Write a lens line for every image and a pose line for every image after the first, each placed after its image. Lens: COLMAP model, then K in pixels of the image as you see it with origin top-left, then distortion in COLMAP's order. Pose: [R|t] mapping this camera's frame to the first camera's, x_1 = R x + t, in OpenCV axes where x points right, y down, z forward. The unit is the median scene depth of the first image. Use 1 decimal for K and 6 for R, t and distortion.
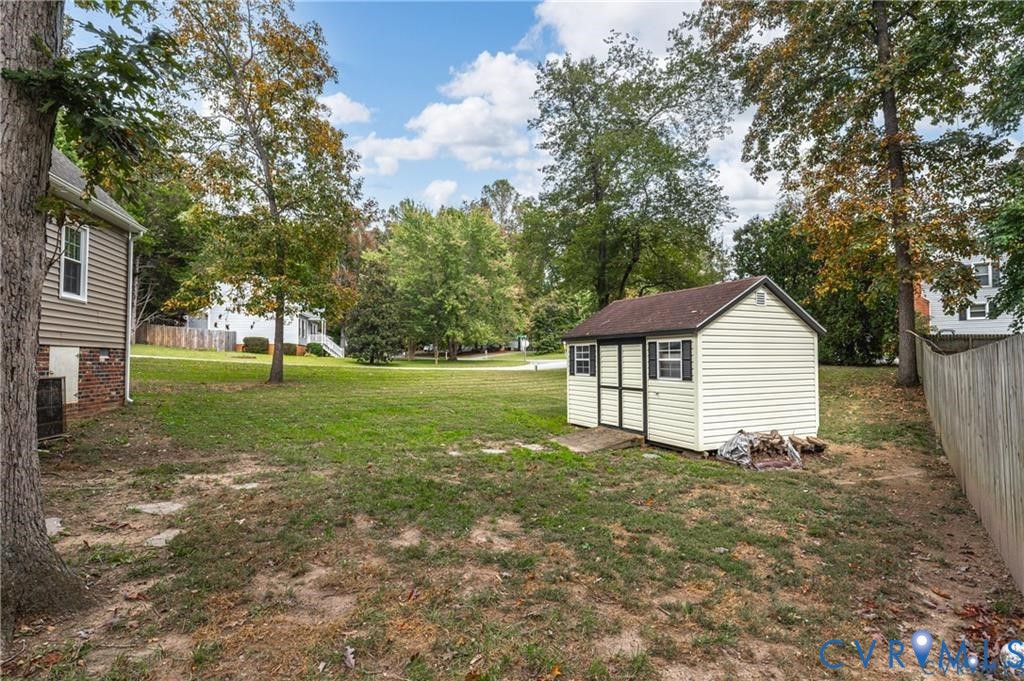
lens RADIAL K [[529.2, 0, 513.5], [0, 529.2, 339.5], [0, 0, 1]] dist [0.000207, 0.000097]
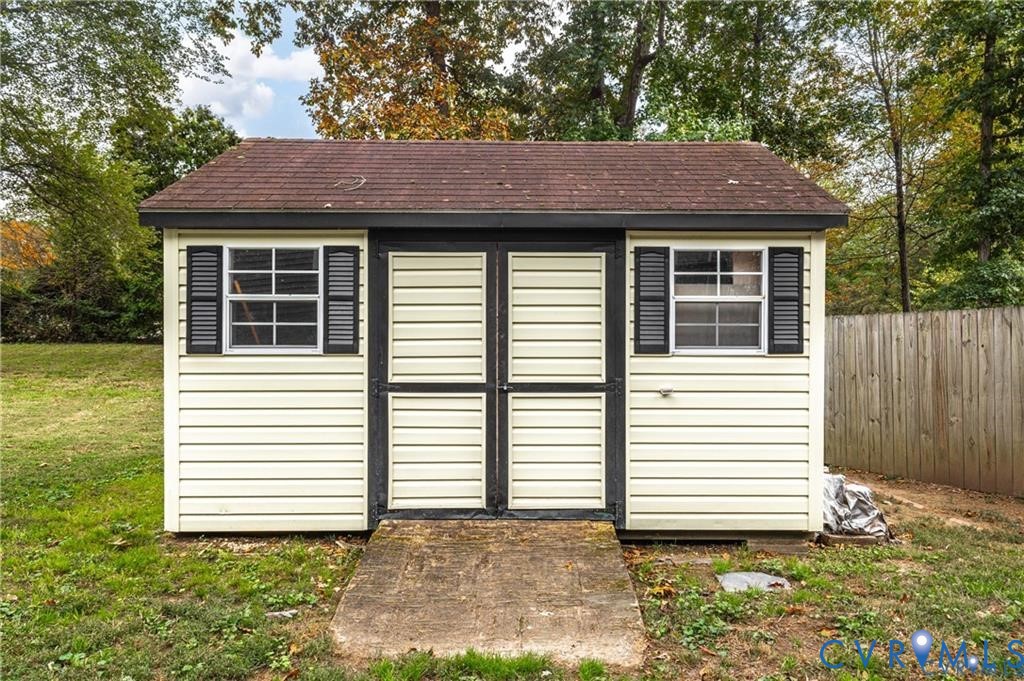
lens RADIAL K [[639.0, 0, 512.1], [0, 639.0, 339.4], [0, 0, 1]] dist [-0.001688, -0.000277]
pose [[0.399608, 0.005880, 0.916667, -0.148111], [-0.034507, 0.999367, 0.008632, 0.060064], [-0.916036, -0.035081, 0.399558, 0.848289]]
